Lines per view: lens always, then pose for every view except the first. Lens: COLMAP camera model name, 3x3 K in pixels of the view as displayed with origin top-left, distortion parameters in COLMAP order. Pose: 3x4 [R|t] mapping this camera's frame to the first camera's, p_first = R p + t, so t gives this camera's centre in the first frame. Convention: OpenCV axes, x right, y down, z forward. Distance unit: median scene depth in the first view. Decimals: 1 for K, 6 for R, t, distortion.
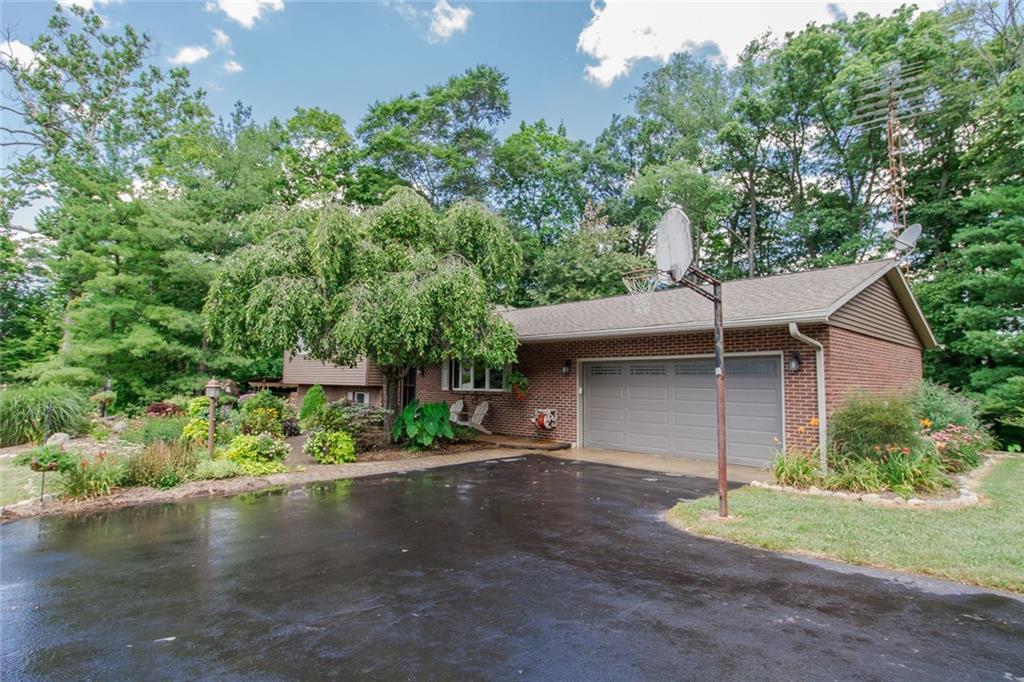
lens RADIAL K [[556.0, 0, 512.8], [0, 556.0, 340.6], [0, 0, 1]] dist [0.000480, -0.000069]
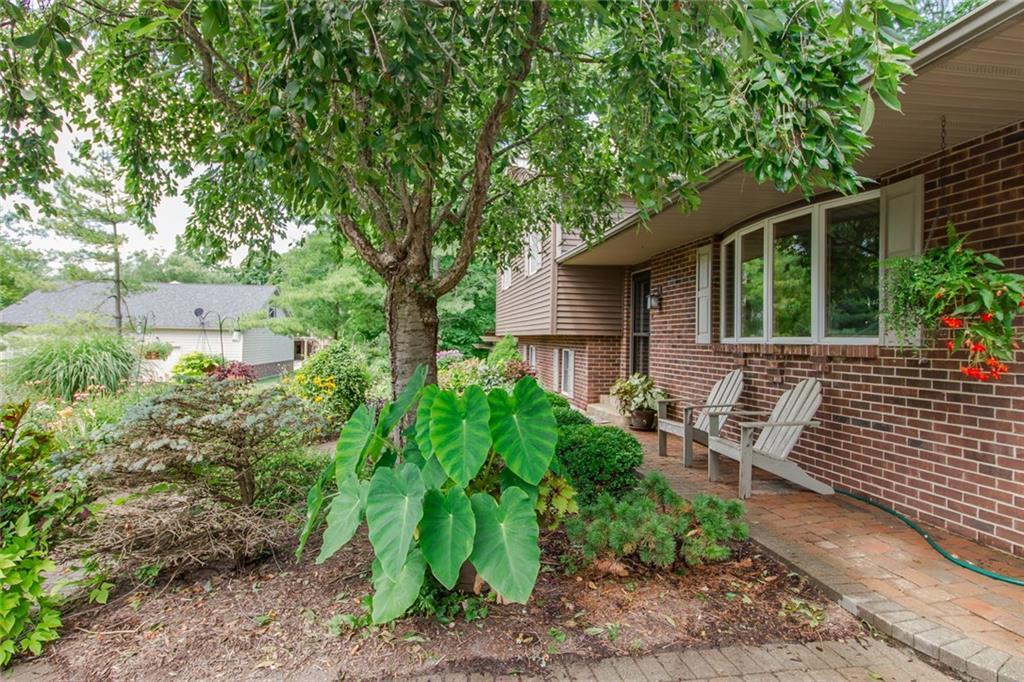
lens RADIAL K [[556.0, 0, 511.6], [0, 556.0, 340.5], [0, 0, 1]] dist [0.000480, -0.000069]
pose [[0.814882, -0.002554, -0.579621, -0.006033], [0.047200, 0.996962, 0.061965, 0.060257], [0.577702, -0.077853, 0.812526, 0.644086]]
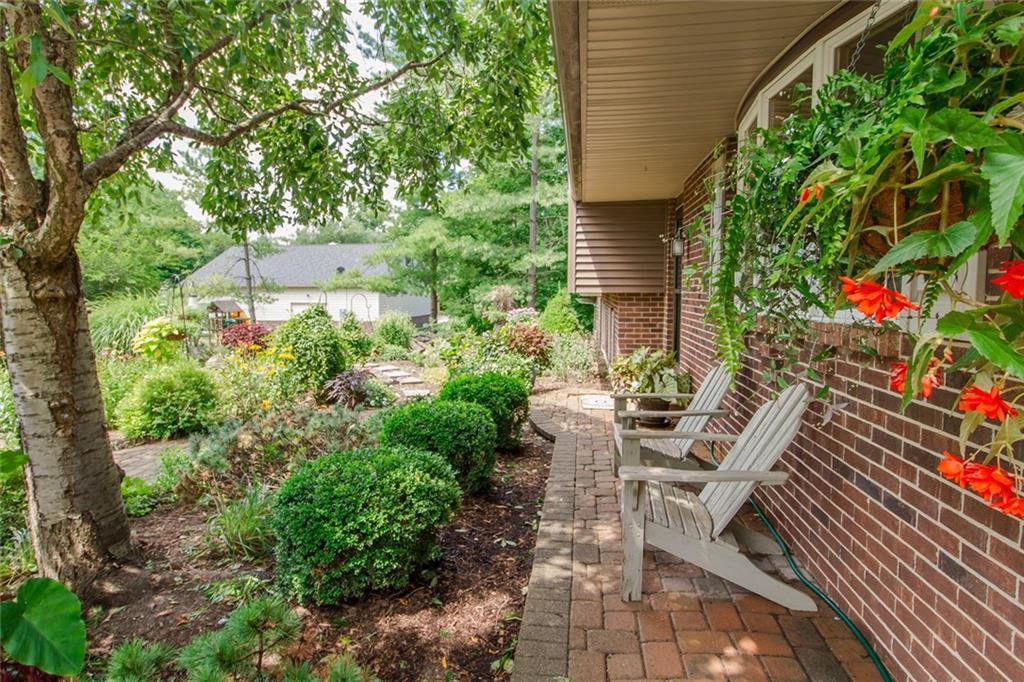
lens RADIAL K [[556.0, 0, 511.6], [0, 556.0, 339.5], [0, 0, 1]] dist [0.000480, -0.000069]
pose [[0.625707, 0.052898, -0.778263, 0.022095], [0.077837, 0.988485, 0.129766, 0.066318], [0.776165, -0.141773, 0.614384, 0.806740]]
